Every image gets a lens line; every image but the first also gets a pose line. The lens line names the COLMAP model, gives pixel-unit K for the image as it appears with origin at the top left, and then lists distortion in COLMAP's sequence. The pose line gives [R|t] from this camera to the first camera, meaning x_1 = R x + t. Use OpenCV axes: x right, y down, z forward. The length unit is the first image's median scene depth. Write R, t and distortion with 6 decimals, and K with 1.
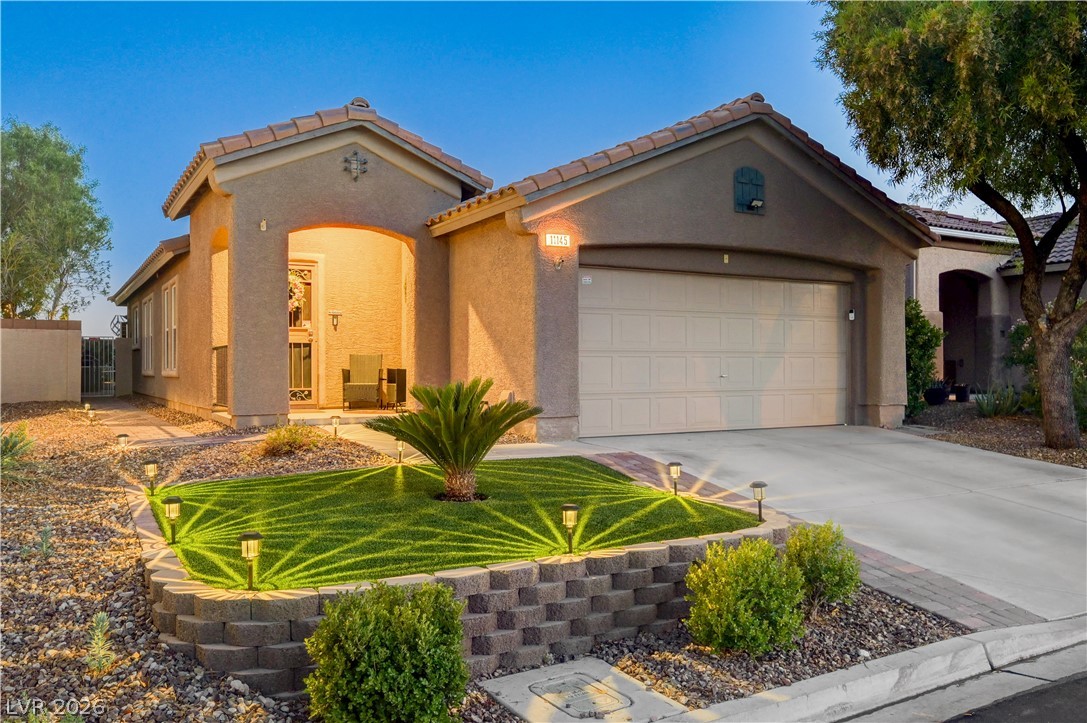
lens RADIAL K [[874.6, 0, 543.5], [0, 874.6, 361.5], [0, 0, 1]] dist [0.002147, -0.001949]
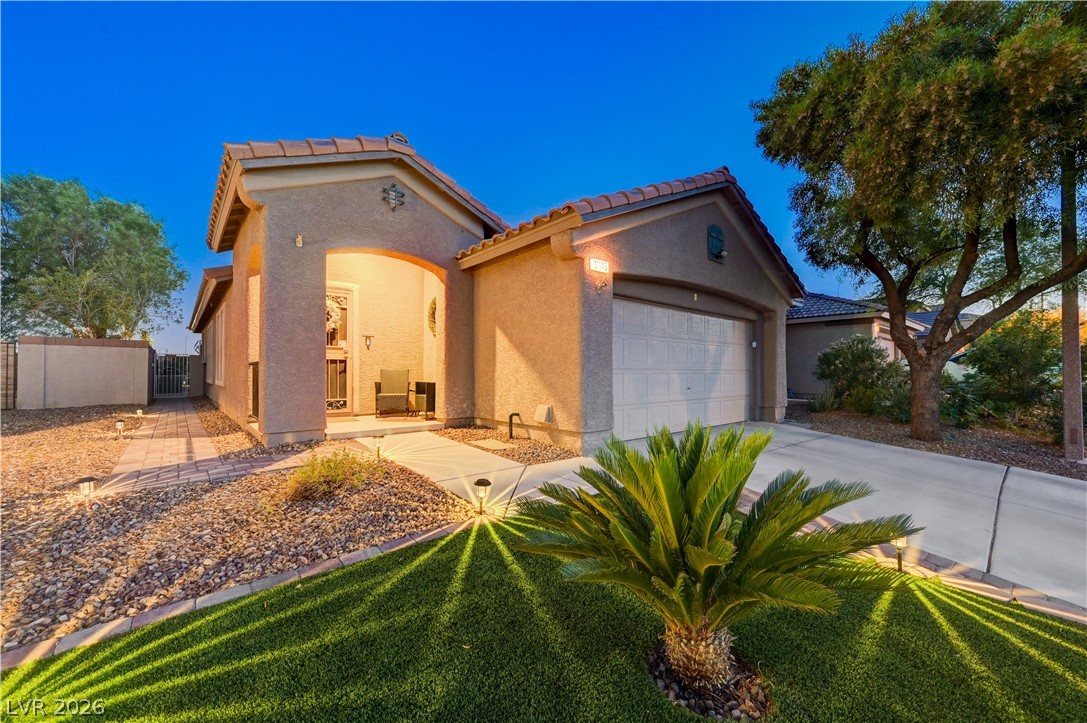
lens RADIAL K [[424.5, 0, 547.6], [0, 424.5, 369.9], [0, 0, 1]] dist [0.004997, 0.000319]
pose [[0.979751, 0.004709, 0.200164, -0.129347], [-0.004248, 0.999987, -0.002731, -0.007953], [-0.200175, 0.001826, 0.979759, 0.435510]]
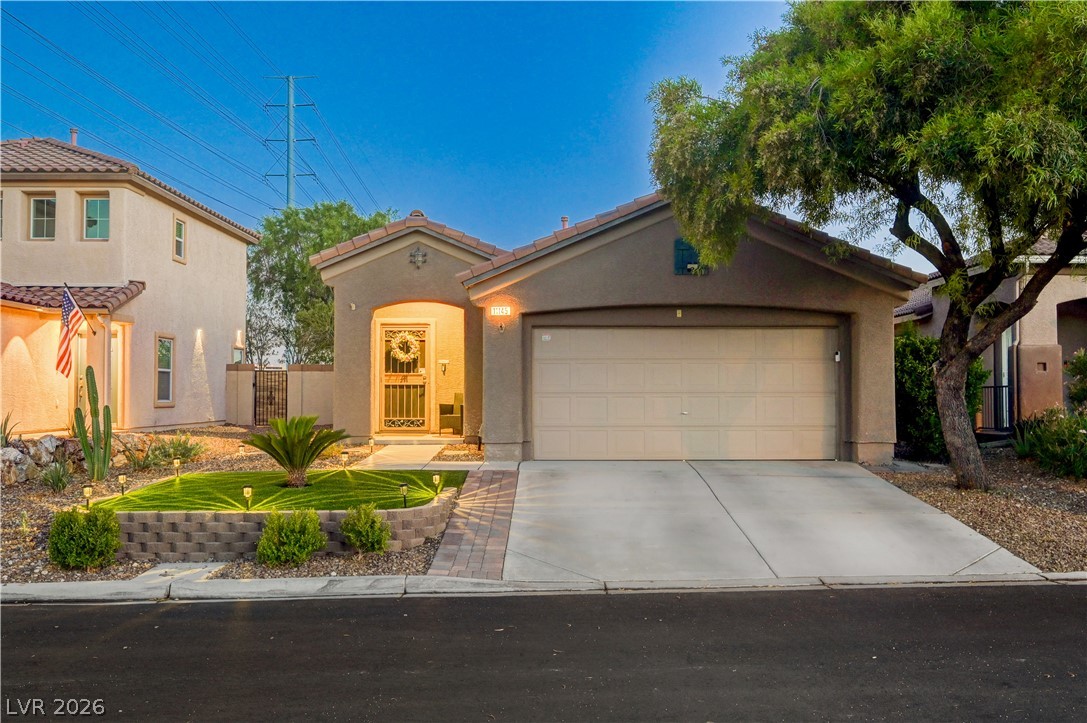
lens RADIAL K [[942.8, 0, 543.5], [0, 942.8, 361.5], [0, 0, 1]] dist [-0.008948, -0.002940]
pose [[0.867419, -0.014784, -0.497359, 0.684103], [0.001522, 0.999633, -0.027061, -0.019073], [0.497577, 0.022716, 0.867123, -0.187960]]
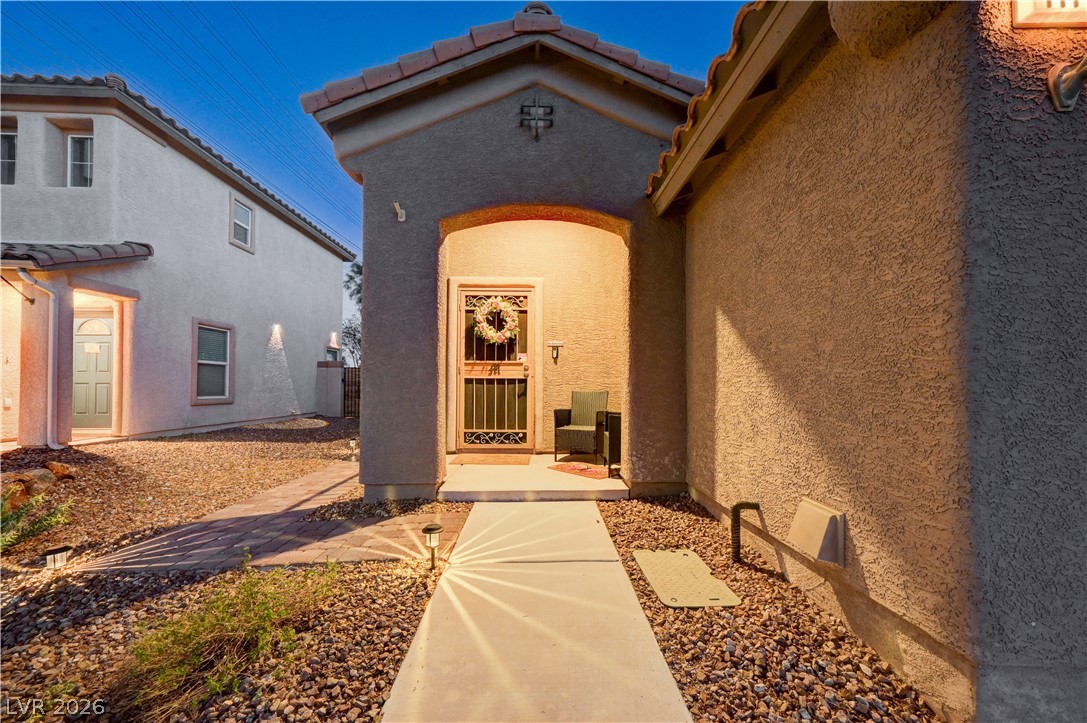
lens RADIAL K [[424.4, 0, 546.2], [0, 424.4, 379.9], [0, 0, 1]] dist [0.007028, 0.000010]
pose [[0.884040, -0.001664, -0.467408, -0.054417], [-0.002225, 0.999967, -0.007767, -0.018439], [0.467406, 0.007907, 0.884008, 0.702381]]
